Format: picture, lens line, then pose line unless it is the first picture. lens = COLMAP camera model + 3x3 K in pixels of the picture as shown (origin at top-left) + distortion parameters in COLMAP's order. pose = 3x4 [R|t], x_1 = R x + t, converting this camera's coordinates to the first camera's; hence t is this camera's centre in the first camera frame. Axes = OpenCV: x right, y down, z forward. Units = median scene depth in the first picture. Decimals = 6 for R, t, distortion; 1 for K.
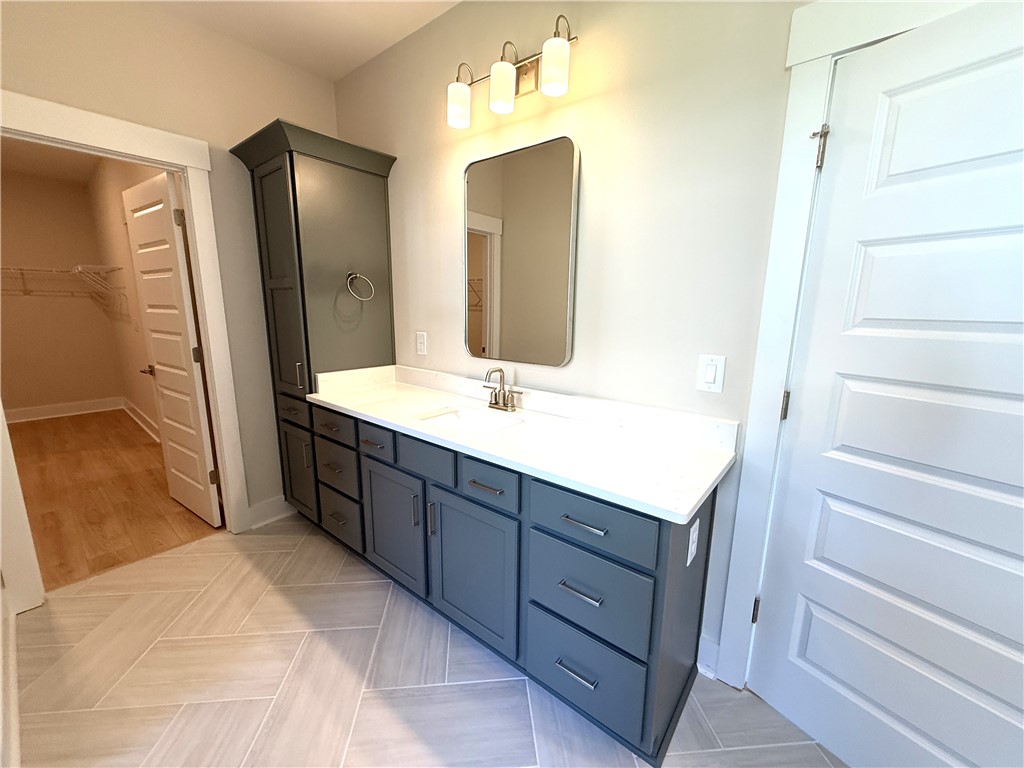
lens RADIAL K [[410.4, 0, 512.8], [0, 410.4, 384.4], [0, 0, 1]] dist [0.002005, 0.001141]
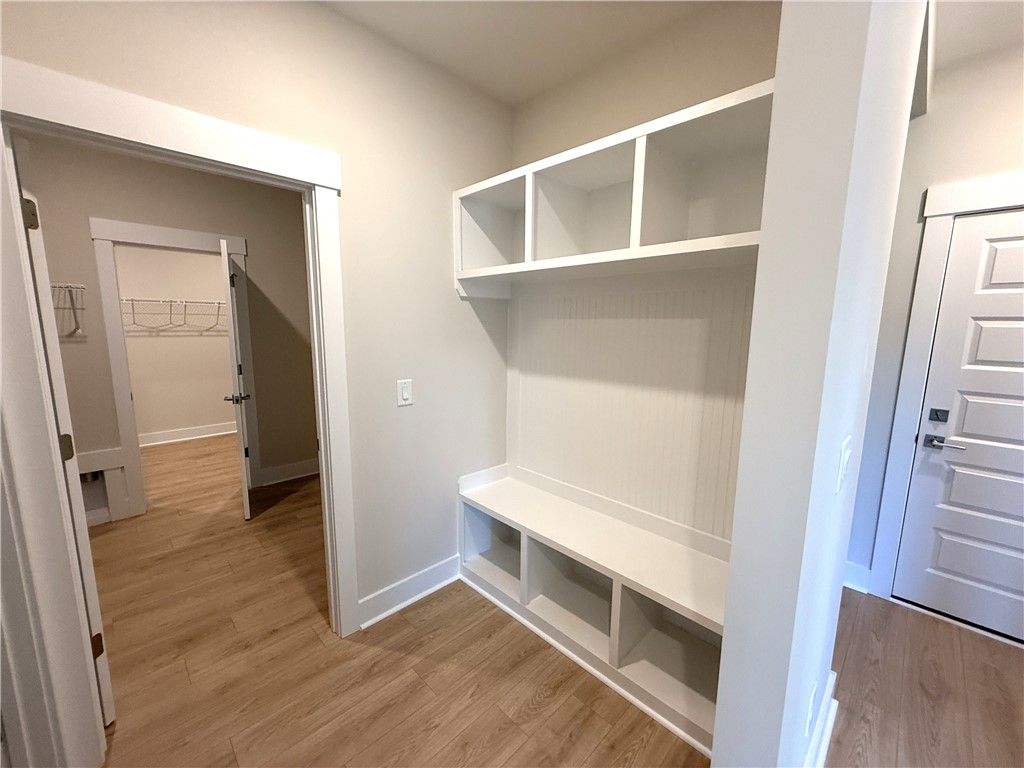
lens RADIAL K [[410.4, 0, 507.1], [0, 410.4, 385.3], [0, 0, 1]] dist [0.002005, 0.001141]
pose [[-0.102603, 0.138632, -0.985015, 0.004855], [-0.207067, 0.965571, 0.157465, -0.317060], [0.972932, 0.220121, -0.070365, 1.449905]]
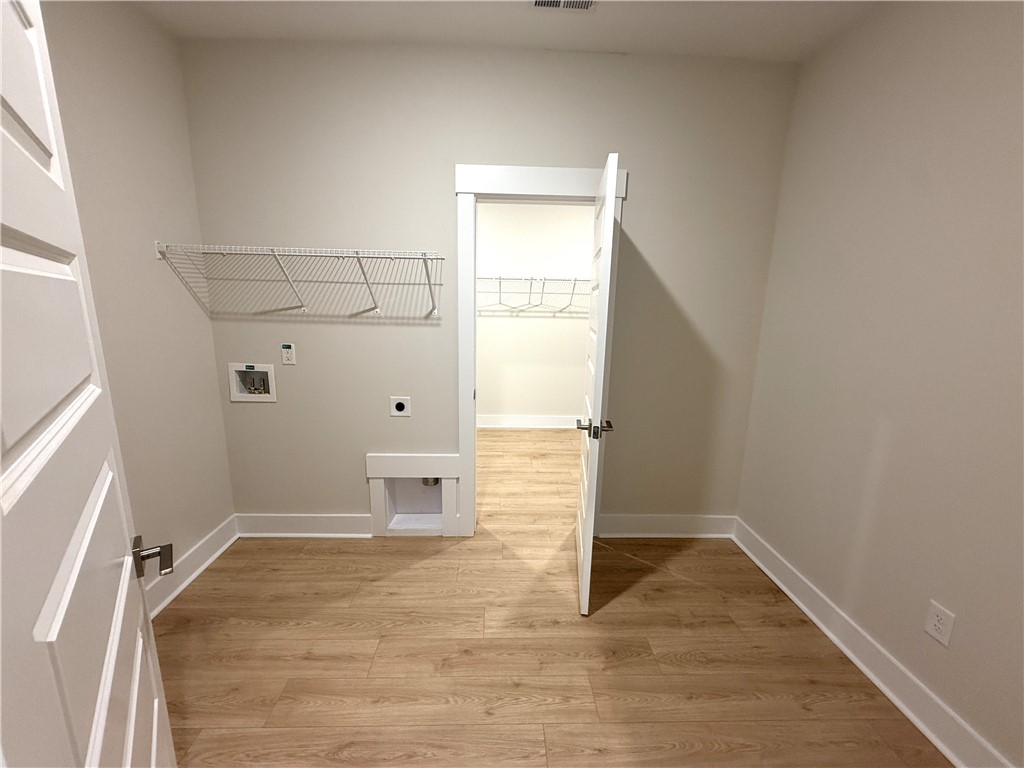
lens RADIAL K [[410.4, 0, 510.9], [0, 410.4, 382.0], [0, 0, 1]] dist [0.002005, 0.001141]
pose [[-0.747529, 0.109206, -0.655191, -0.287102], [-0.153998, 0.931021, 0.330883, -0.265275], [0.646131, 0.348243, -0.679148, 1.190402]]
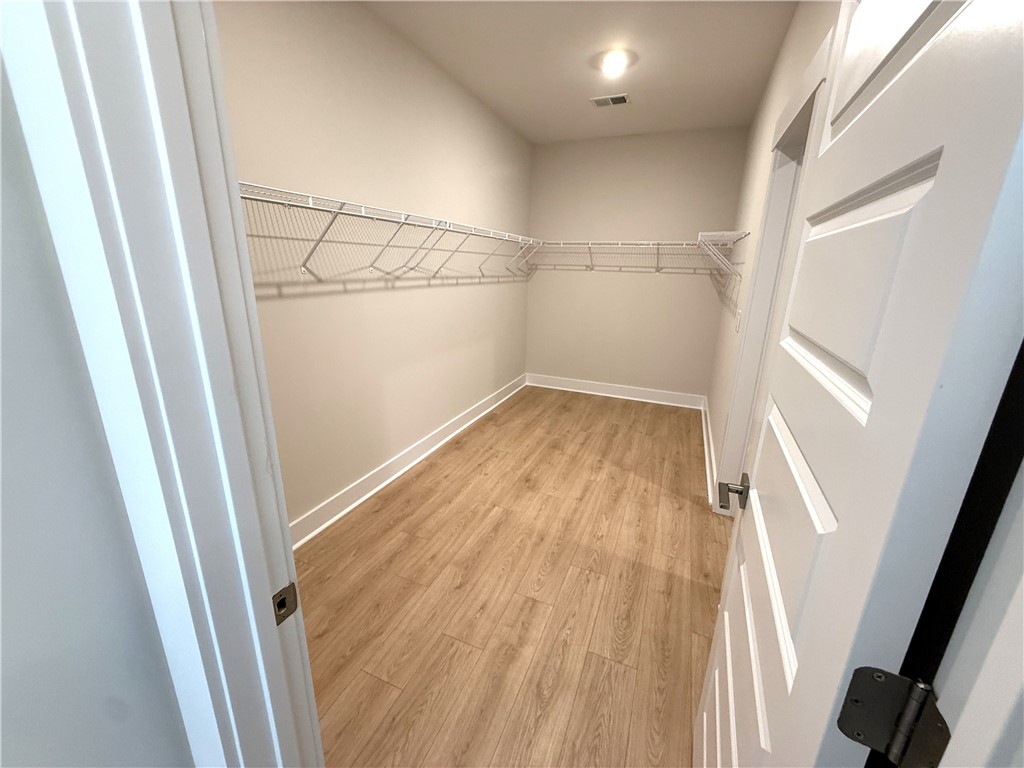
lens RADIAL K [[410.4, 0, 505.7], [0, 410.4, 381.6], [0, 0, 1]] dist [0.002005, 0.001141]
pose [[0.283015, 0.255615, -0.924426, -0.362119], [-0.198006, 0.958641, 0.204456, -0.103705], [0.938454, 0.125178, 0.321923, 0.419193]]
